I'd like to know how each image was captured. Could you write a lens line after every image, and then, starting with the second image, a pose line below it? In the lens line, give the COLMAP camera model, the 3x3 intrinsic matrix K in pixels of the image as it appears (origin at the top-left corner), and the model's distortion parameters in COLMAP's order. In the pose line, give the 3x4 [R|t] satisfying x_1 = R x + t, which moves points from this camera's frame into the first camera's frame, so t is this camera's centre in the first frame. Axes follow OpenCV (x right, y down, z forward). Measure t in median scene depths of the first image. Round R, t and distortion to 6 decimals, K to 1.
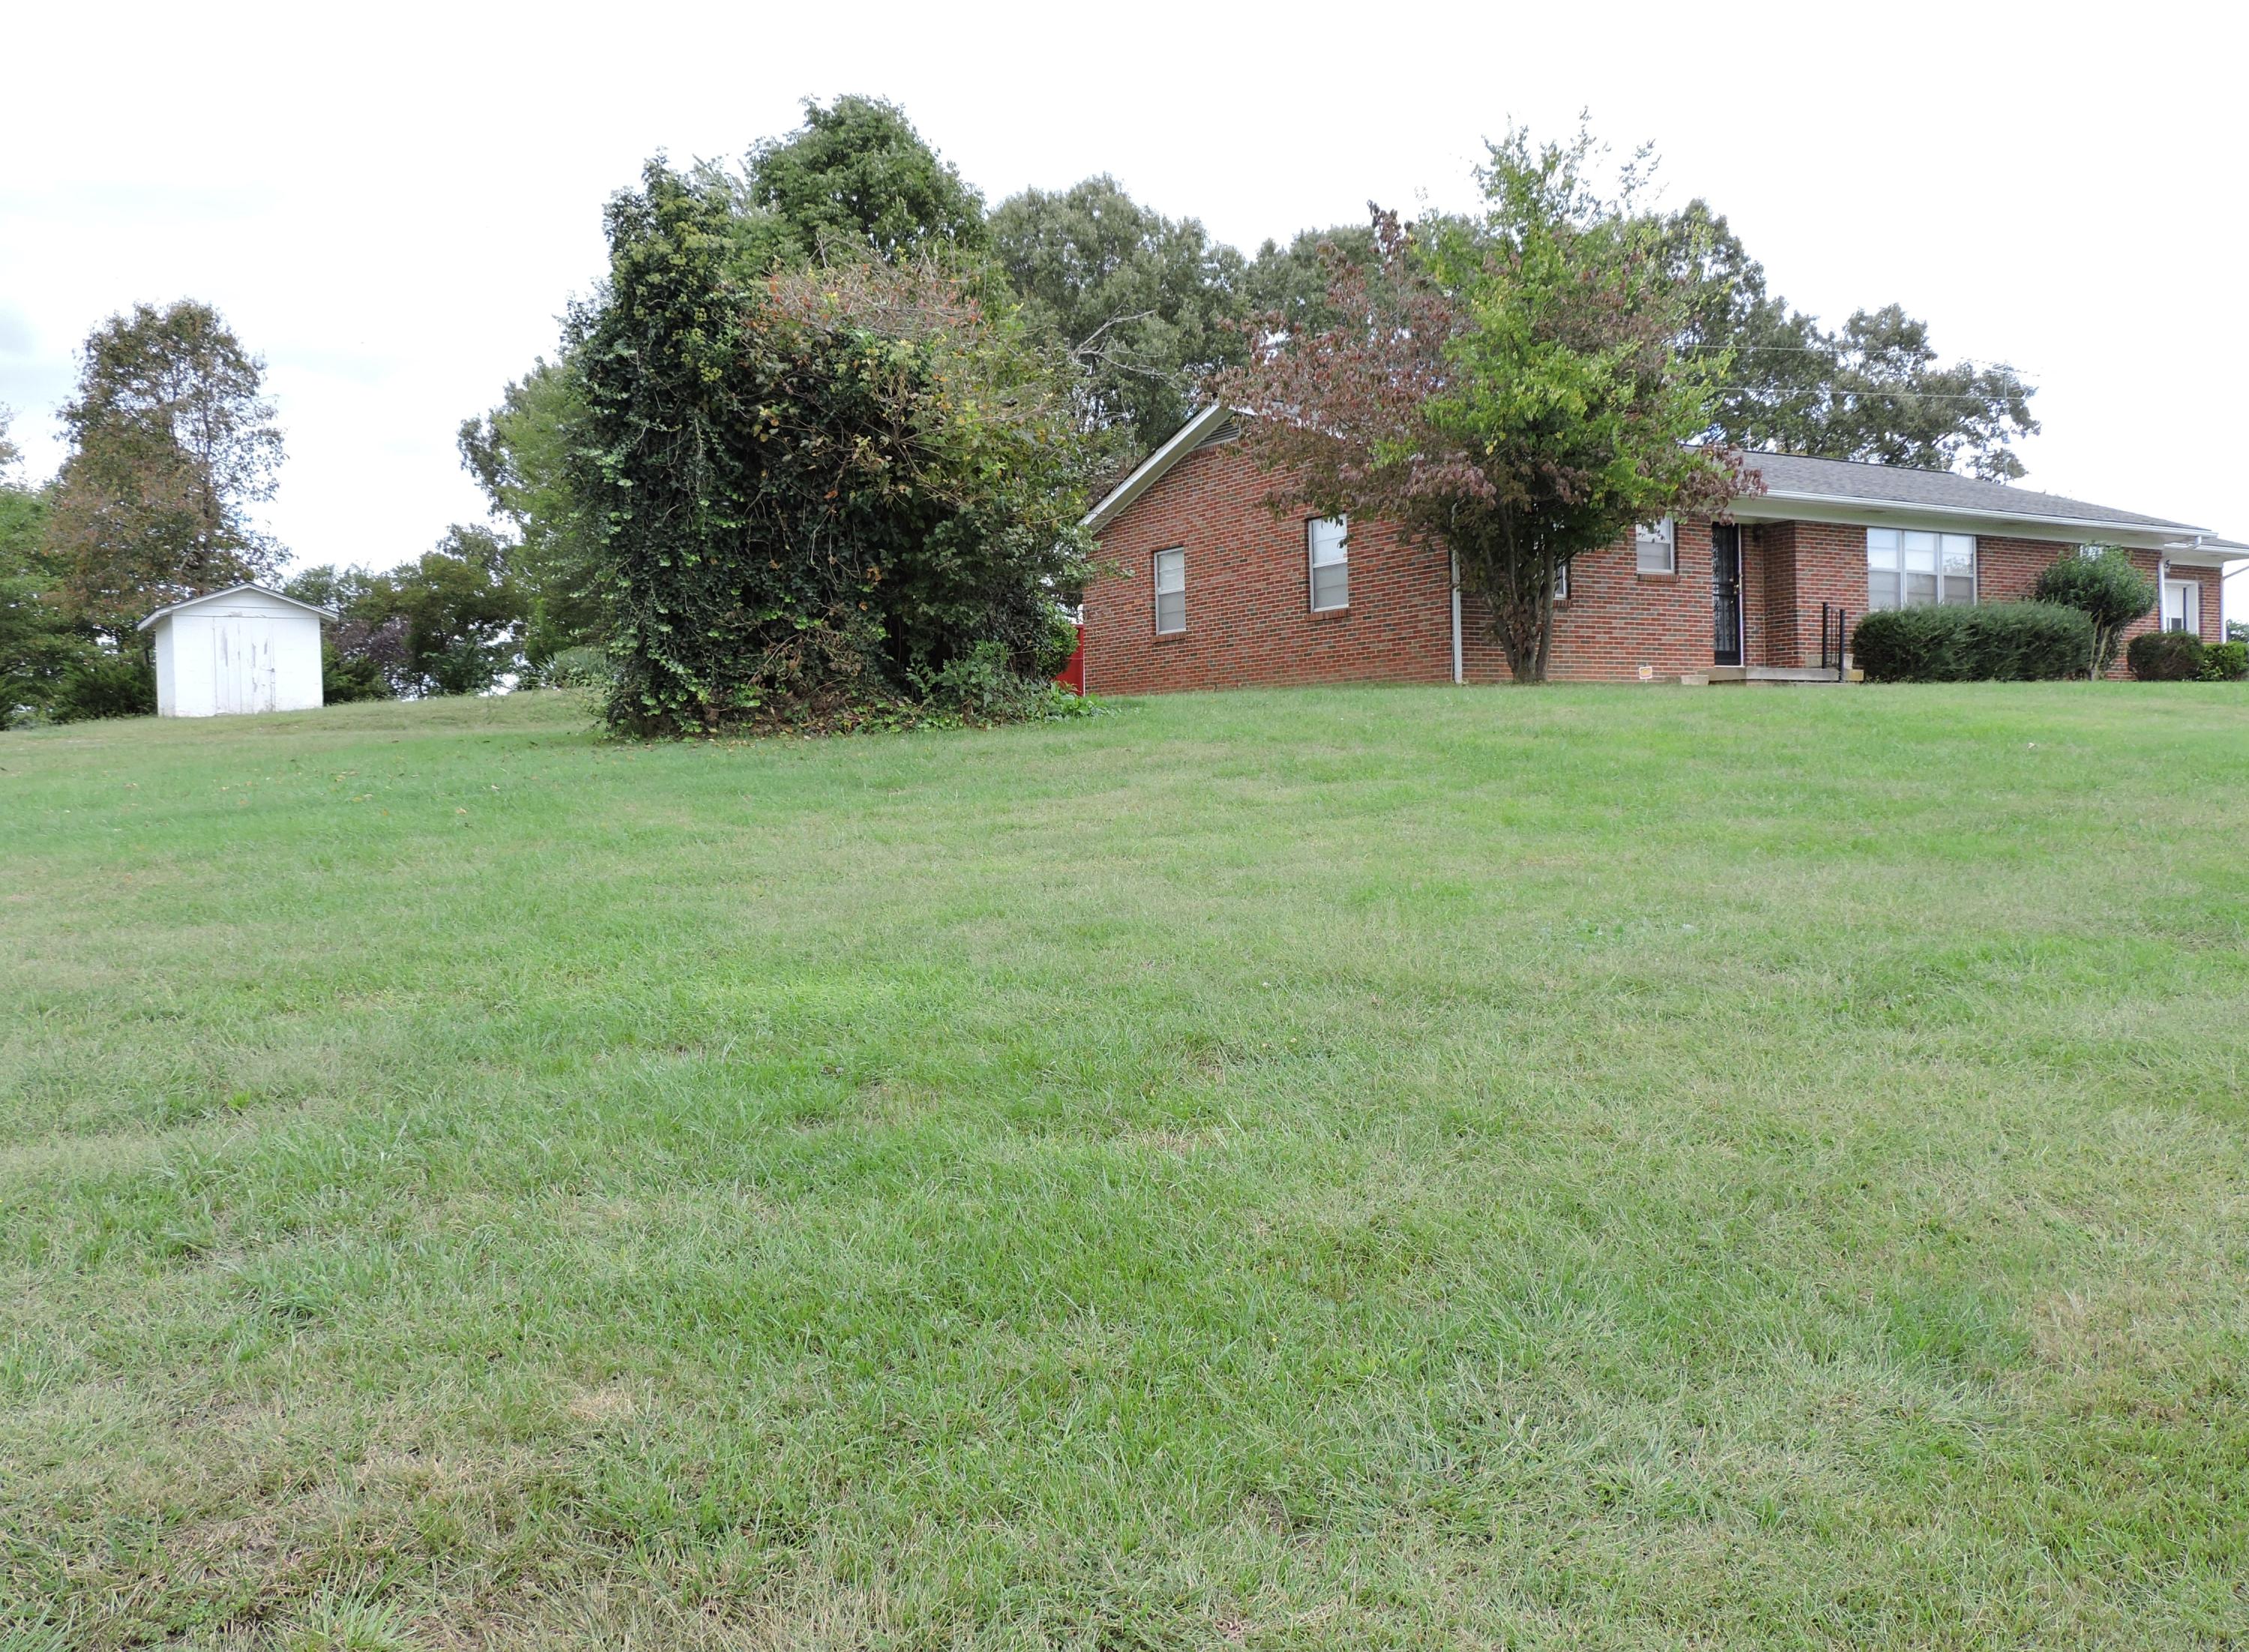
lens RADIAL K [[1990.4, 0, 1124.5], [0, 1990.4, 826.0], [0, 0, 1]] dist [0.000431, -0.002591]
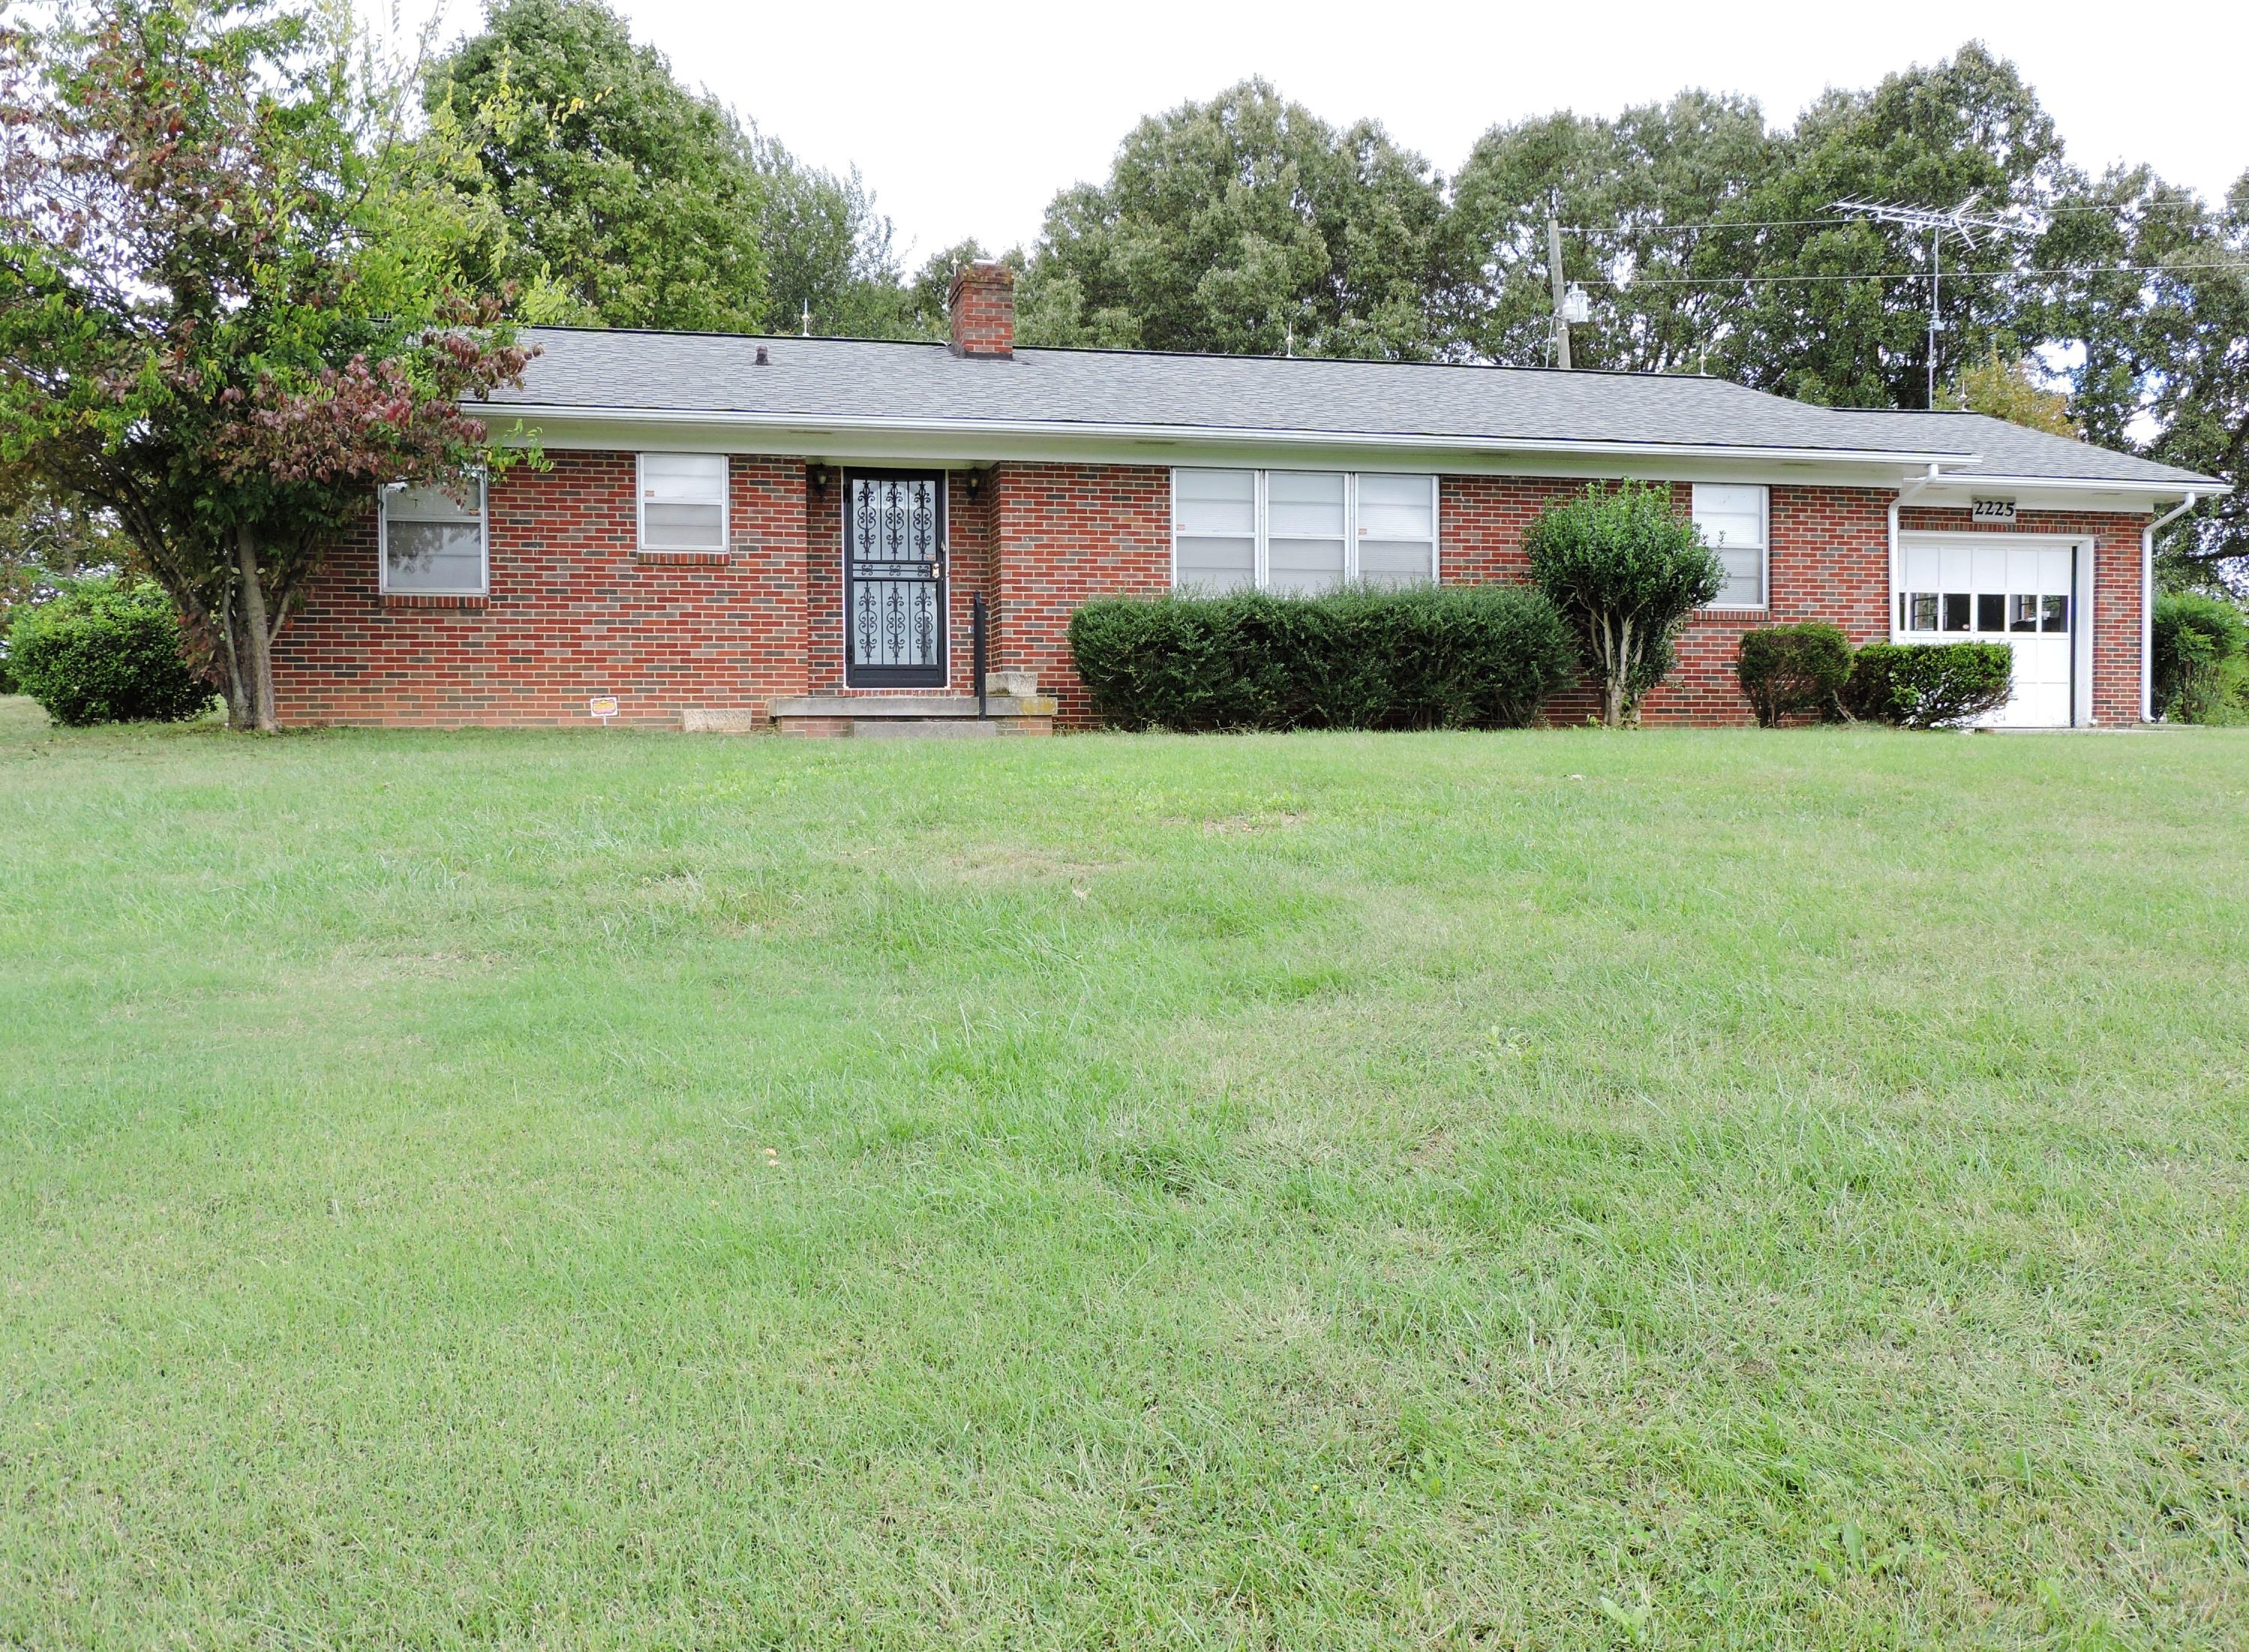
lens RADIAL K [[1990.4, 0, 1124.5], [0, 1990.4, 826.0], [0, 0, 1]] dist [0.000431, -0.002591]
pose [[0.903136, 0.033048, -0.428081, 0.630005], [-0.038492, 0.999251, -0.004067, -0.039599], [0.427626, 0.020151, 0.903731, 0.457502]]
